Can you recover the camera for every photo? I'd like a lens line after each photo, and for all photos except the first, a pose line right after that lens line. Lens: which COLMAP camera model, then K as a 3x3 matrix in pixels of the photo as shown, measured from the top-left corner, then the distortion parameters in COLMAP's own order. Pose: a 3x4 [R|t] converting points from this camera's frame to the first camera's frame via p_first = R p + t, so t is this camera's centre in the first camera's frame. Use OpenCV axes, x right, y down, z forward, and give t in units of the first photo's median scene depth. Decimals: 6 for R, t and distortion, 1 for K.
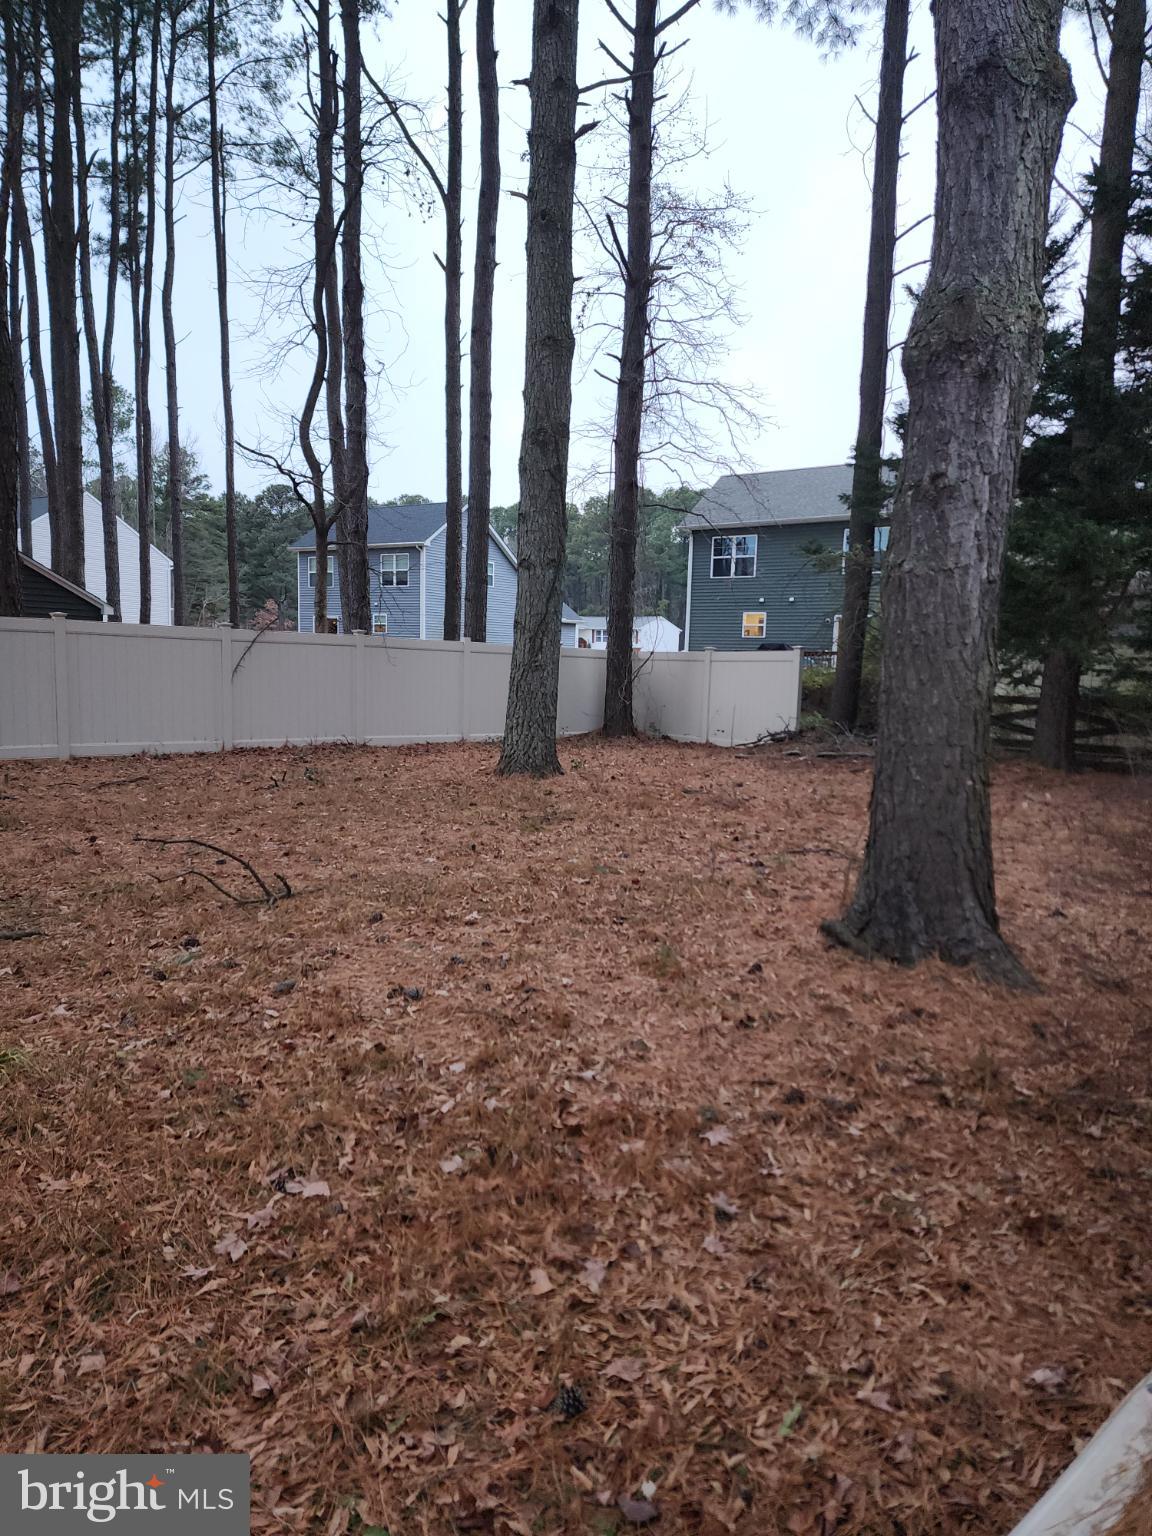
lens RADIAL K [[1027.5, 0, 566.4], [0, 1027.5, 757.3], [0, 0, 1]] dist [0.082824, -0.072300]
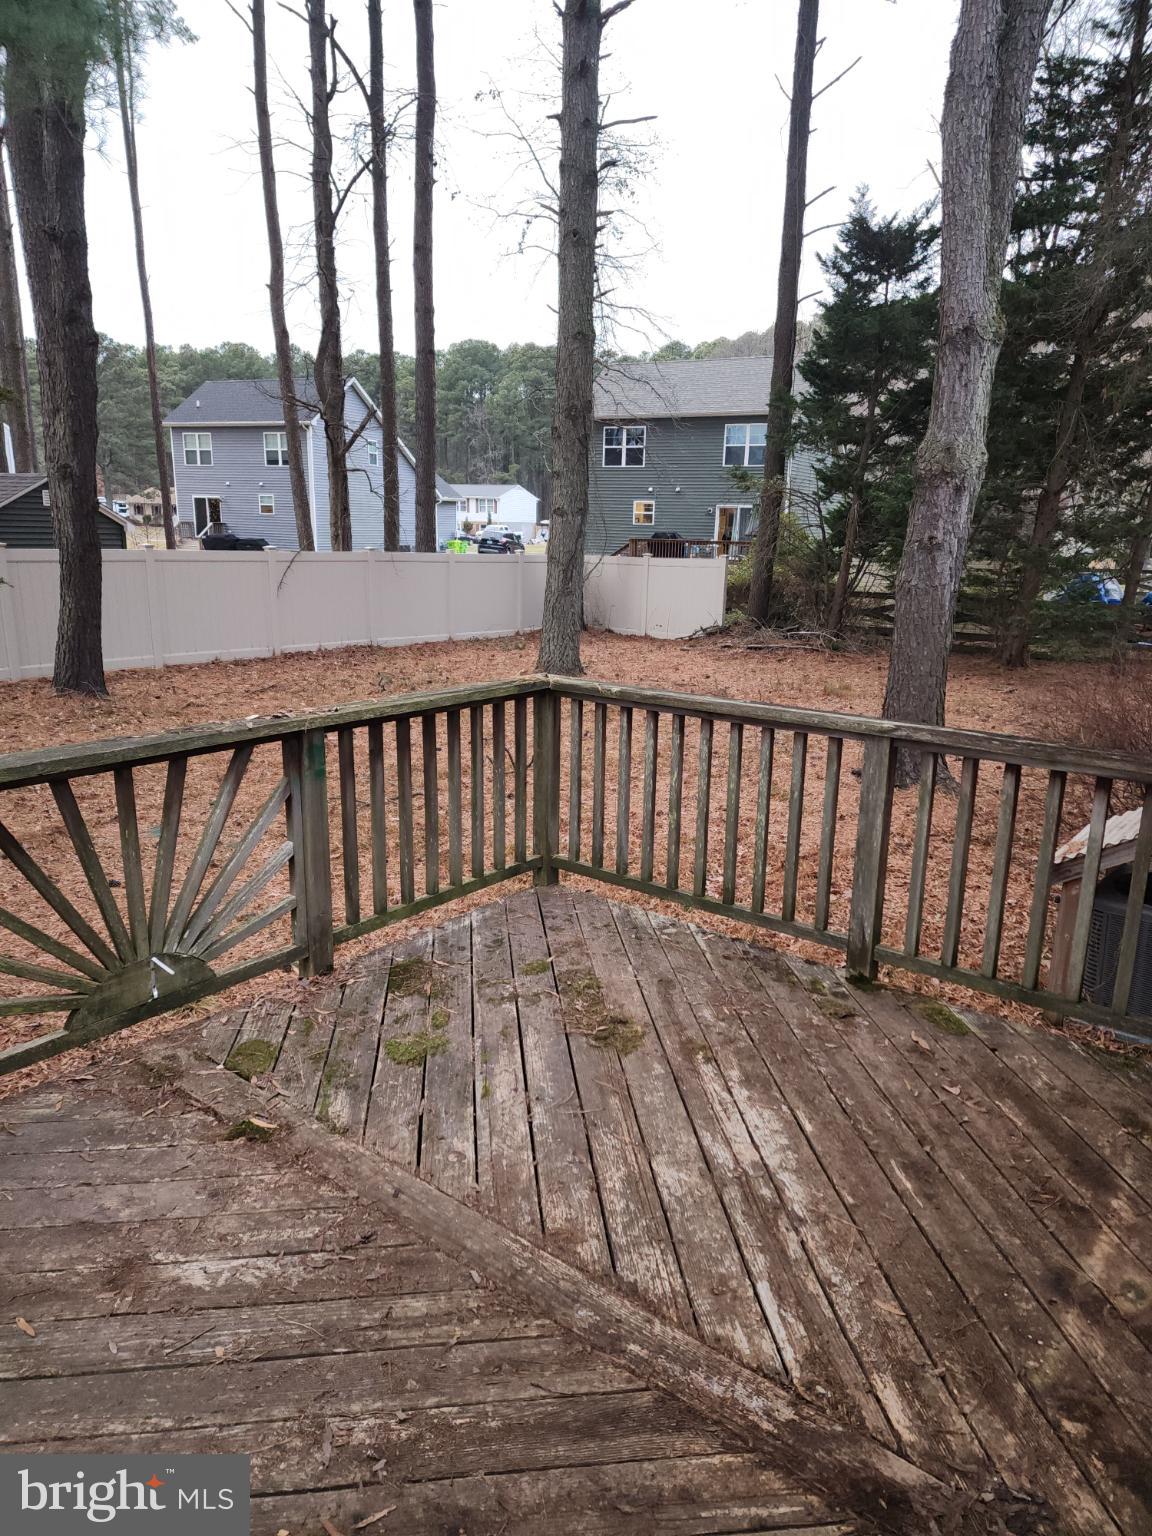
lens RADIAL K [[1027.5, 0, 588.2], [0, 1027.5, 768.9], [0, 0, 1]] dist [0.082824, -0.072300]
pose [[0.985751, -0.041249, 0.163075, -0.143412], [0.018512, 0.990181, 0.138561, -0.029450], [-0.167189, -0.133567, 0.976835, -0.197673]]
